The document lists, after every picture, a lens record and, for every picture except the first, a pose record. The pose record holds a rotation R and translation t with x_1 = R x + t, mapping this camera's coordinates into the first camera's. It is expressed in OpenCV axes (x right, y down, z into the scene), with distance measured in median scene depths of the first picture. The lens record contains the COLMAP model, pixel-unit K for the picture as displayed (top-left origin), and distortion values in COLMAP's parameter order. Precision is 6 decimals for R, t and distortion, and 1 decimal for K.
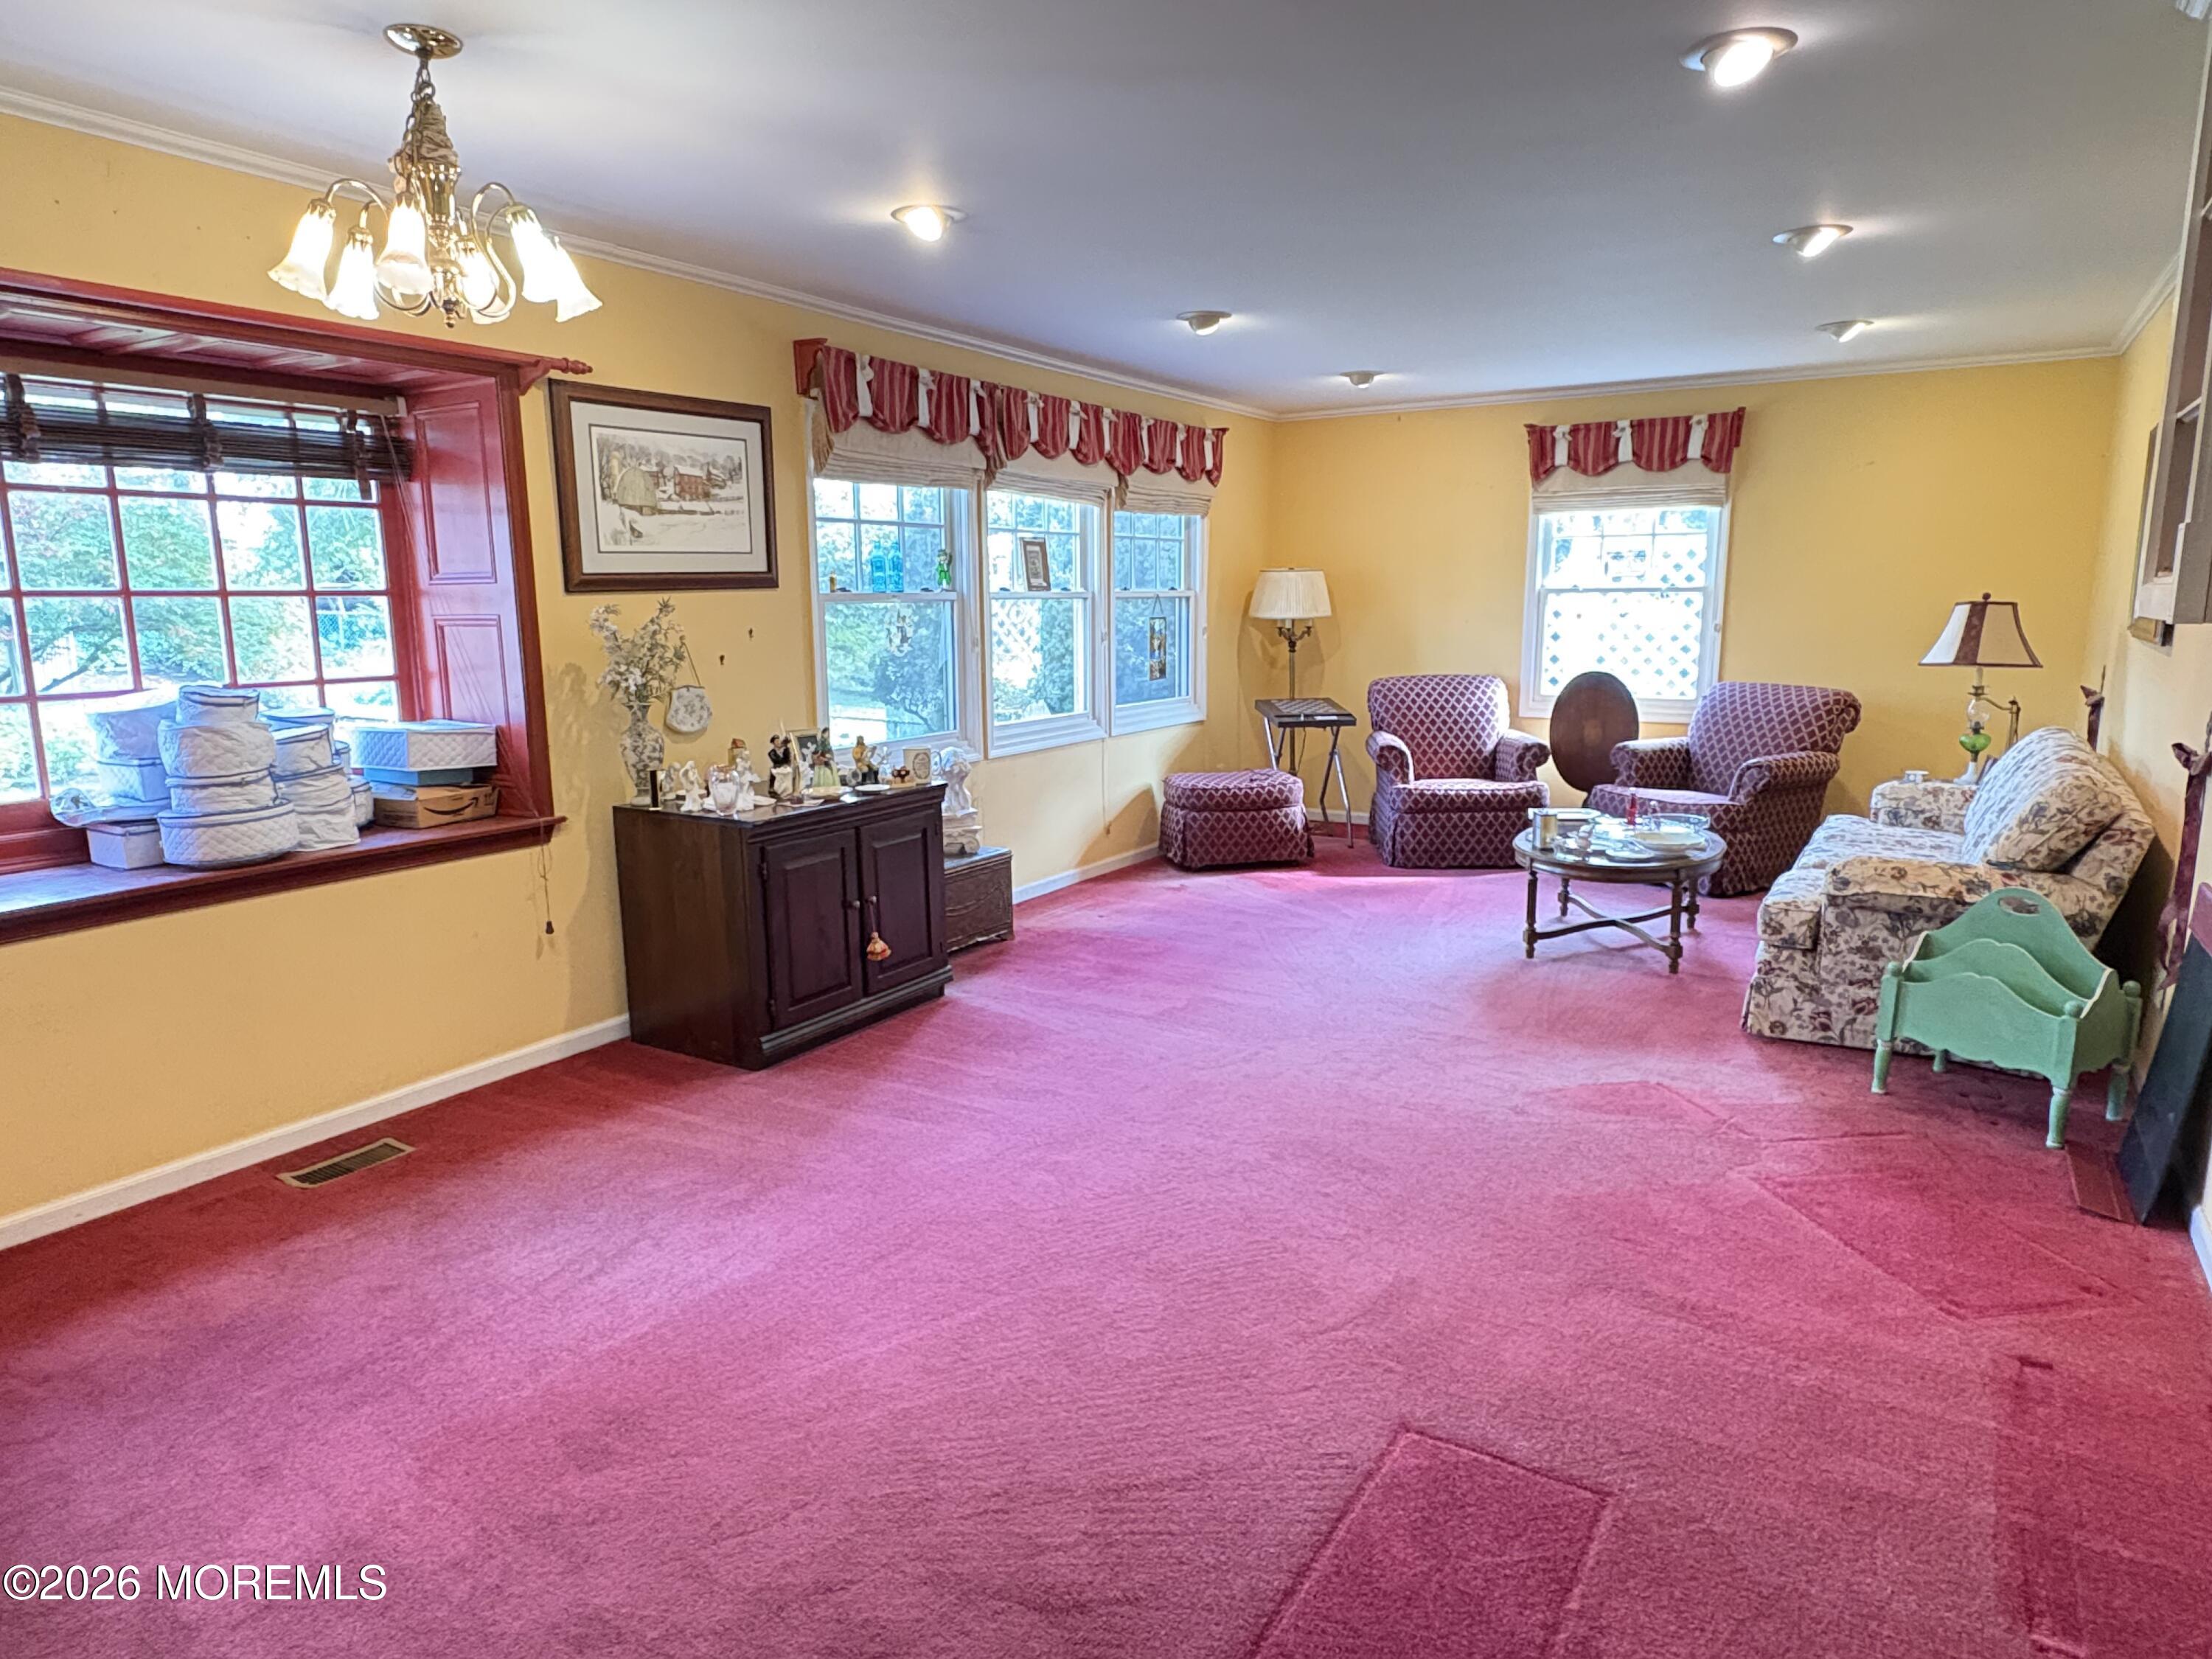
lens RADIAL K [[1338.2, 0, 1109.7], [0, 1338.2, 834.6], [0, 0, 1]] dist [0.000858, -0.000592]
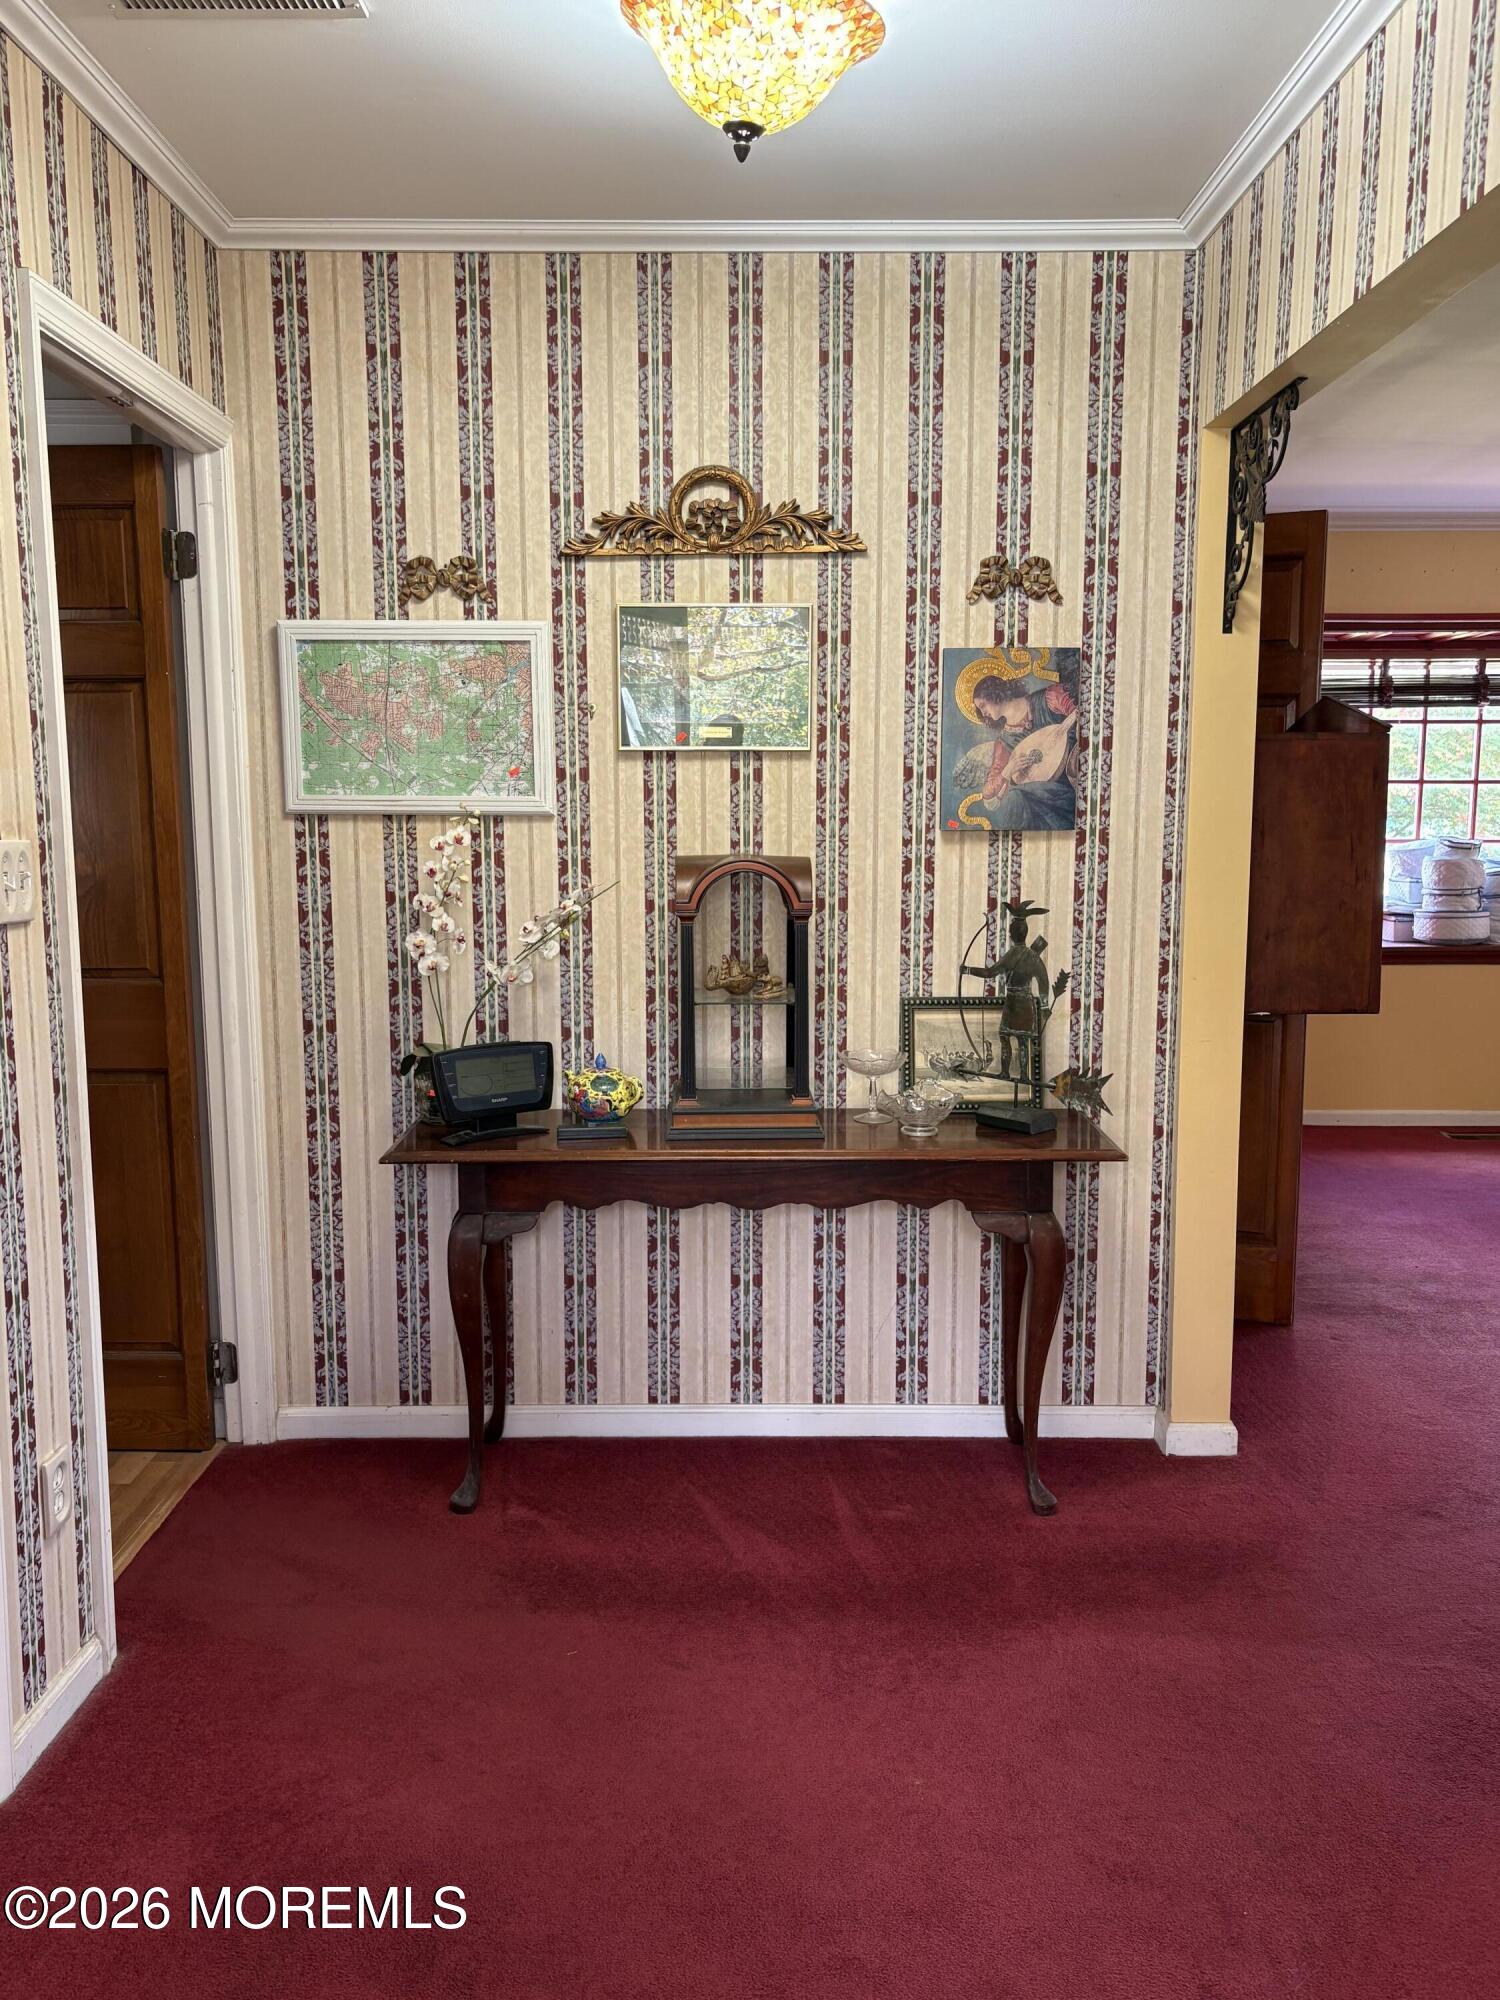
lens RADIAL K [[1557.6, 0, 750.8], [0, 1557.6, 1003.4], [0, 0, 1]] dist [-0.004806, -0.001054]
pose [[0.510475, 0.123946, -0.850913, 0.523511], [-0.156717, 0.986394, 0.049664, 0.126047], [0.845491, 0.108000, 0.522954, -0.692229]]
